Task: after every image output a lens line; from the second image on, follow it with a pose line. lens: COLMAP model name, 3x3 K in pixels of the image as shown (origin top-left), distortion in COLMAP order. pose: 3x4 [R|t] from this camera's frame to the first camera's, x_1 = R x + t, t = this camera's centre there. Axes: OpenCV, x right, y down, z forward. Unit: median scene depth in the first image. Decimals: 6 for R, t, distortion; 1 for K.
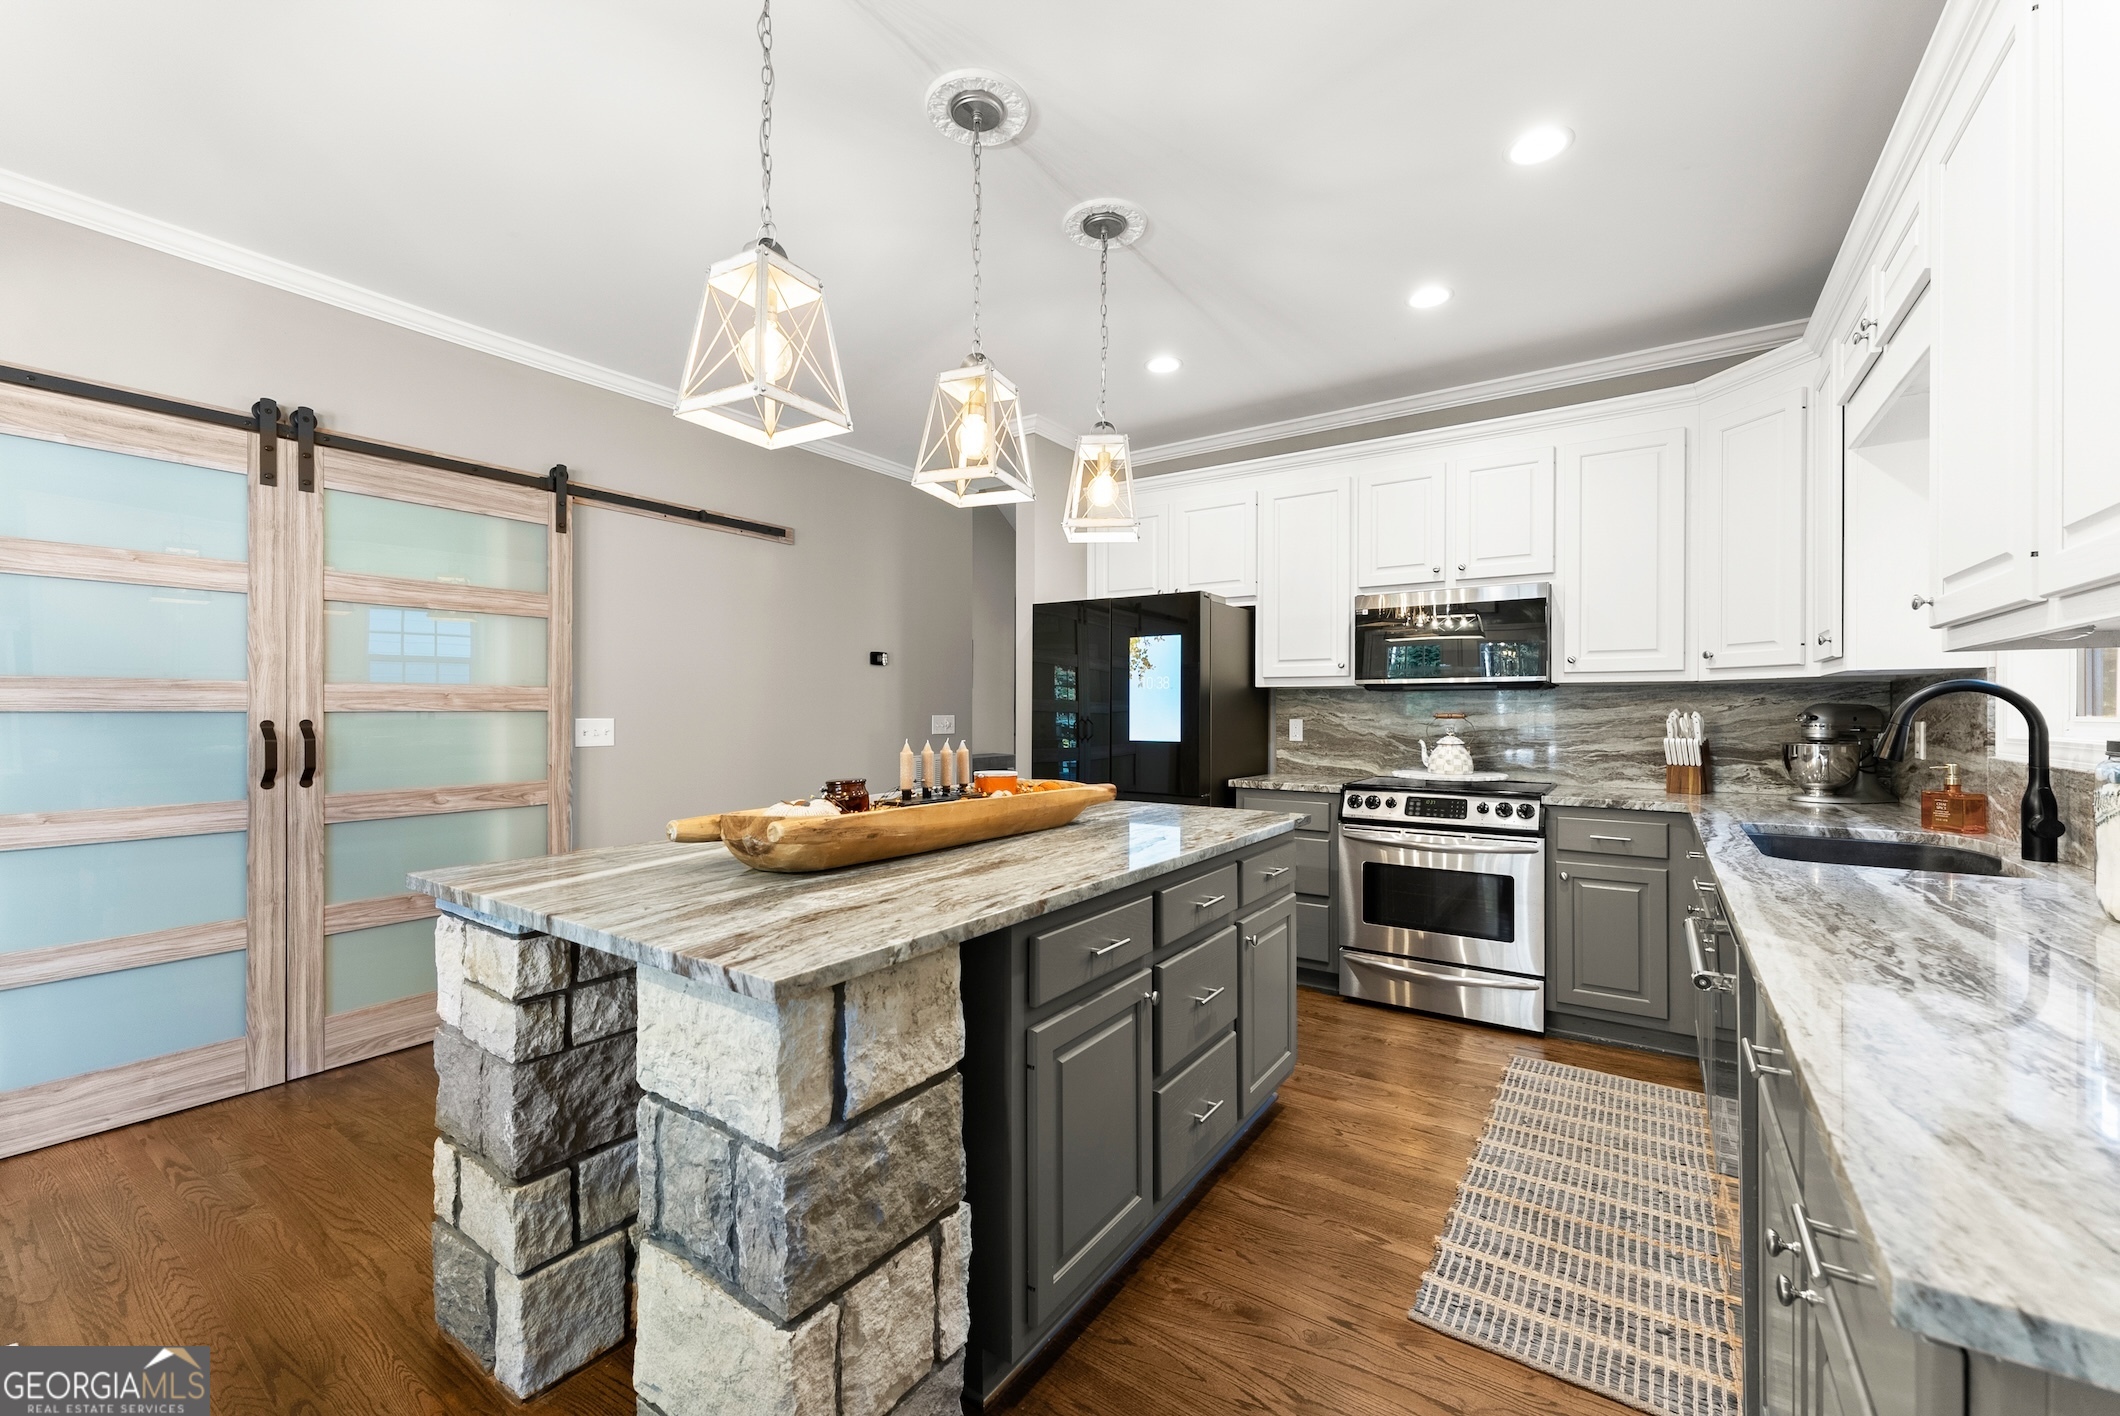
lens RADIAL K [[862.8, 0, 1051.7], [0, 862.8, 707.9], [0, 0, 1]] dist [0.002589, 0.000034]
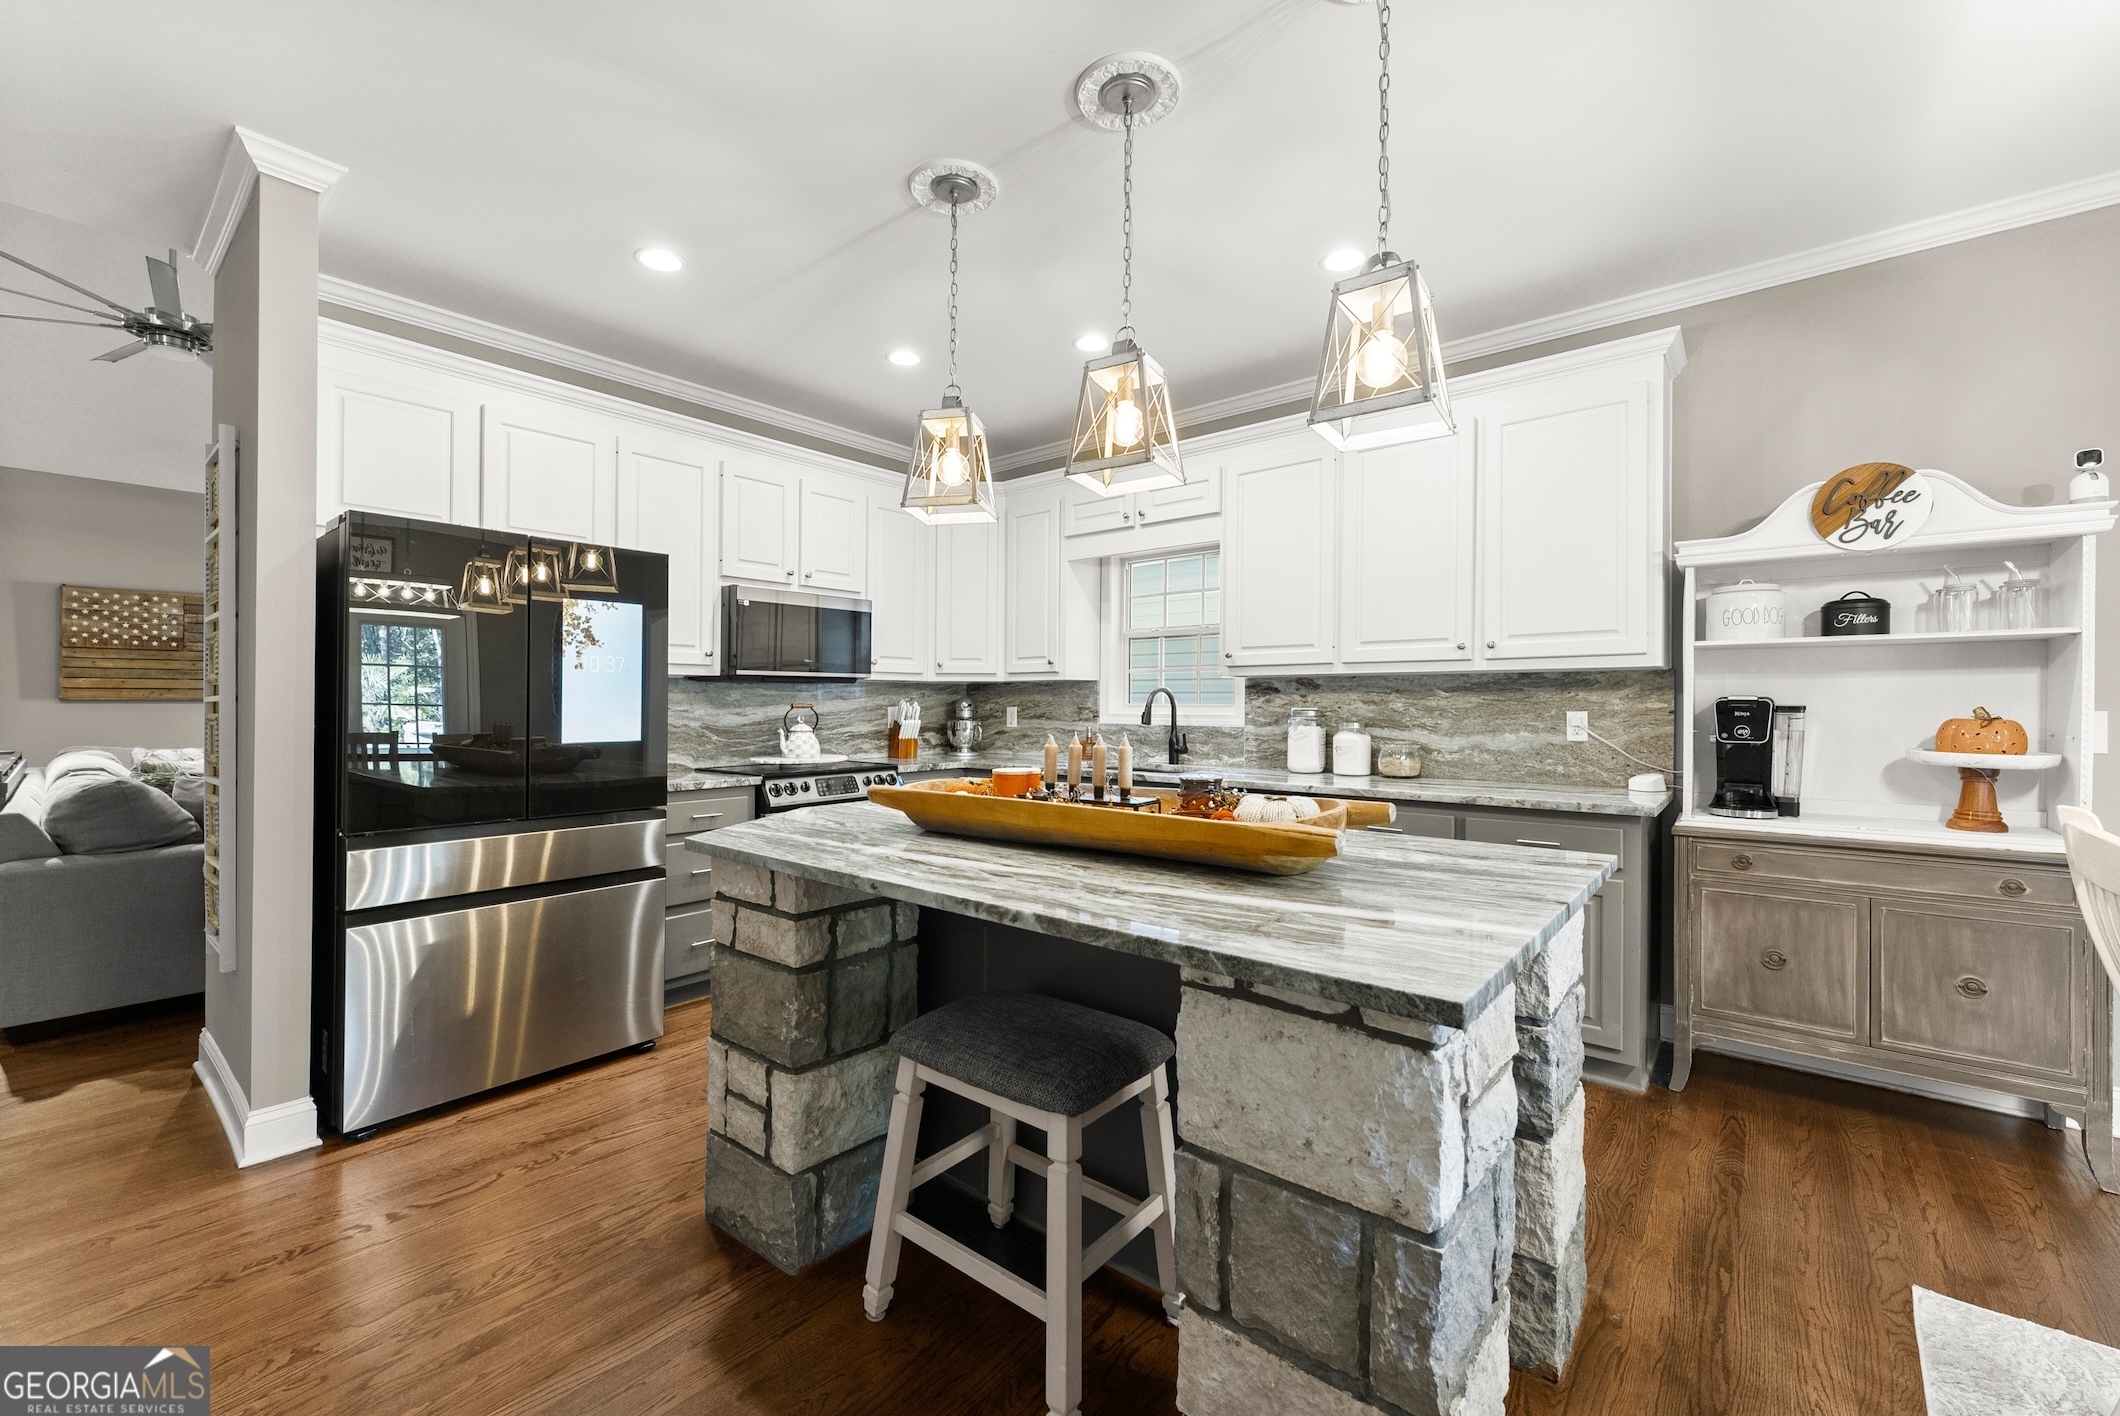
lens RADIAL K [[862.8, 0, 1048.7], [0, 862.8, 699.4], [0, 0, 1]] dist [0.002589, 0.000034]
pose [[0.106306, 0.001822, 0.994332, -0.630436], [-0.001870, 0.999997, -0.001632, 0.002333], [-0.994332, -0.001685, 0.106309, 0.577344]]
